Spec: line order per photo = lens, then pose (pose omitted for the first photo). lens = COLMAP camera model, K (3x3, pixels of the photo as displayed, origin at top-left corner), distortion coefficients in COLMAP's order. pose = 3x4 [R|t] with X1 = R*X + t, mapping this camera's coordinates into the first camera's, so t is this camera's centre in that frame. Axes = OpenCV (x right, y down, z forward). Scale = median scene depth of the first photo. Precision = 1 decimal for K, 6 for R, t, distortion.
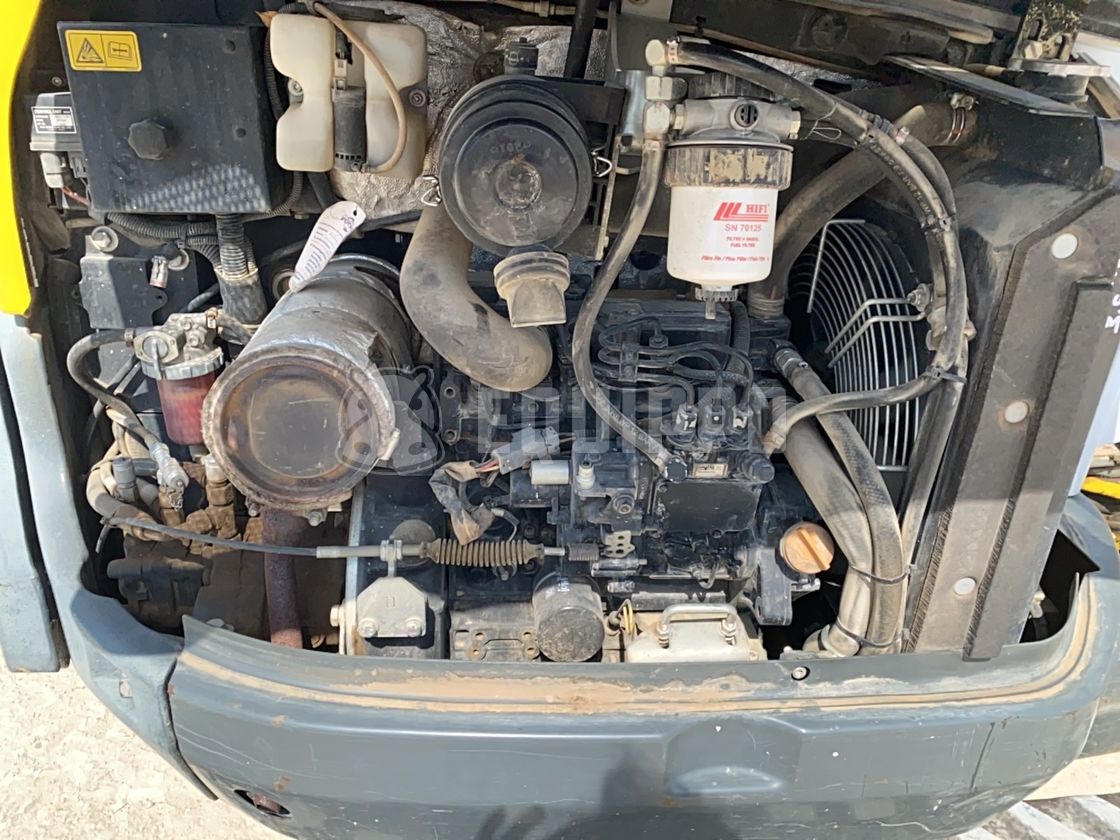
lens RADIAL K [[890.3, 0, 544.3], [0, 890.3, 403.0], [0, 0, 1]] dist [-0.001753, -0.023236]
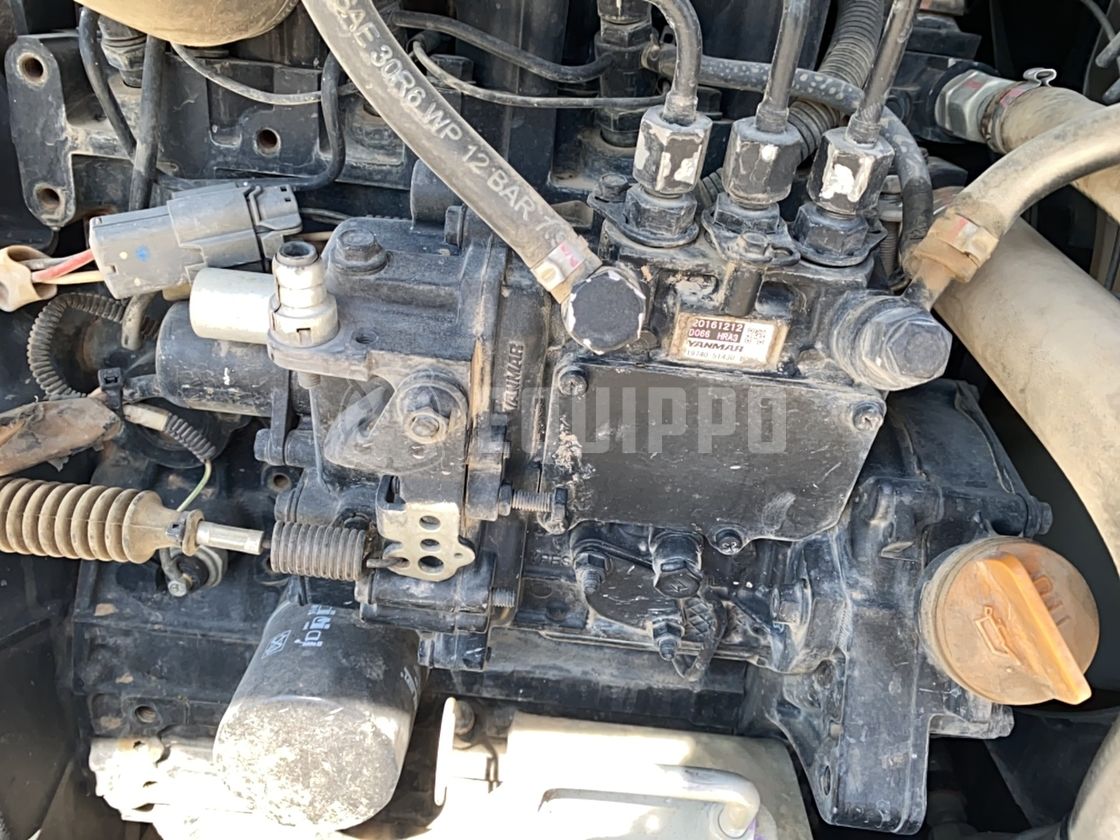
lens RADIAL K [[861.8, 0, 572.9], [0, 861.8, 415.6], [0, 0, 1]] dist [0.032180, -0.032833]
pose [[0.993769, 0.109154, -0.022545, 0.143763], [-0.108363, 0.993539, 0.033726, 0.098760], [0.026081, -0.031073, 0.999177, 0.704119]]
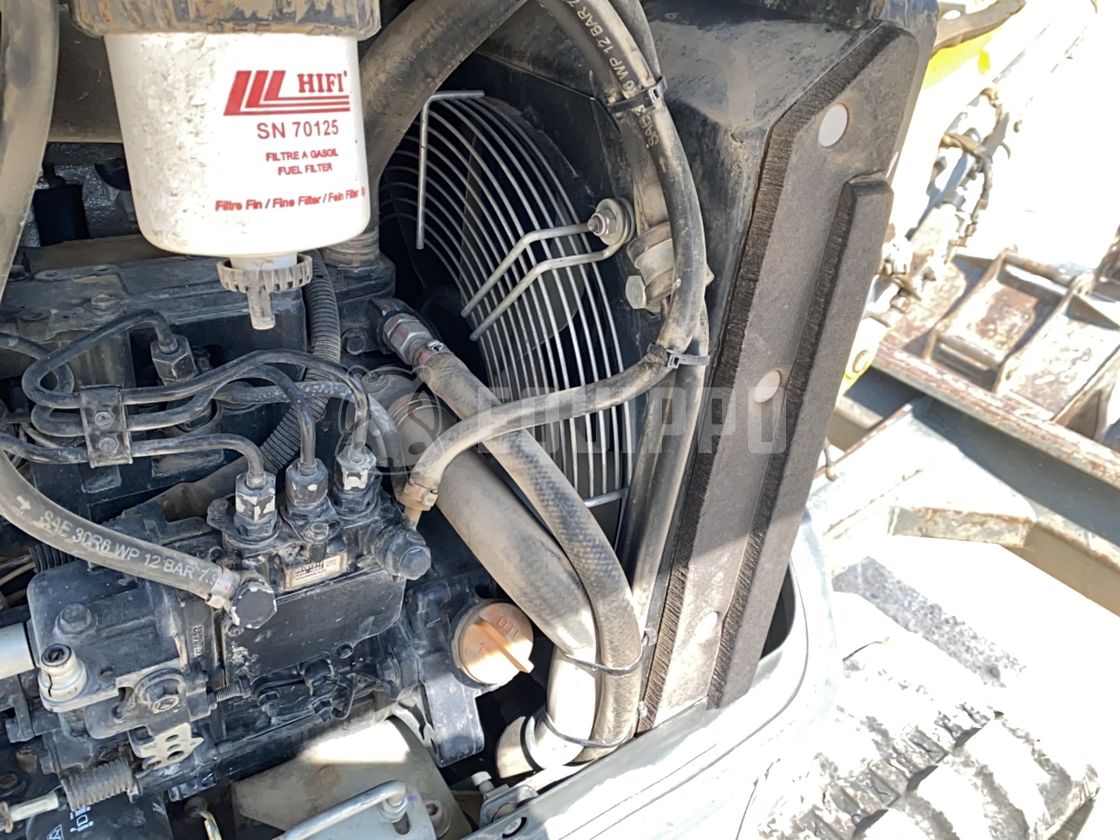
lens RADIAL K [[861.8, 0, 558.7], [0, 861.8, 401.9], [0, 0, 1]] dist [0.032180, -0.032833]
pose [[0.866793, -0.204918, 0.454619, 0.094027], [0.136081, 0.974265, 0.179691, -0.105972], [-0.479742, -0.093890, 0.872372, 0.469698]]
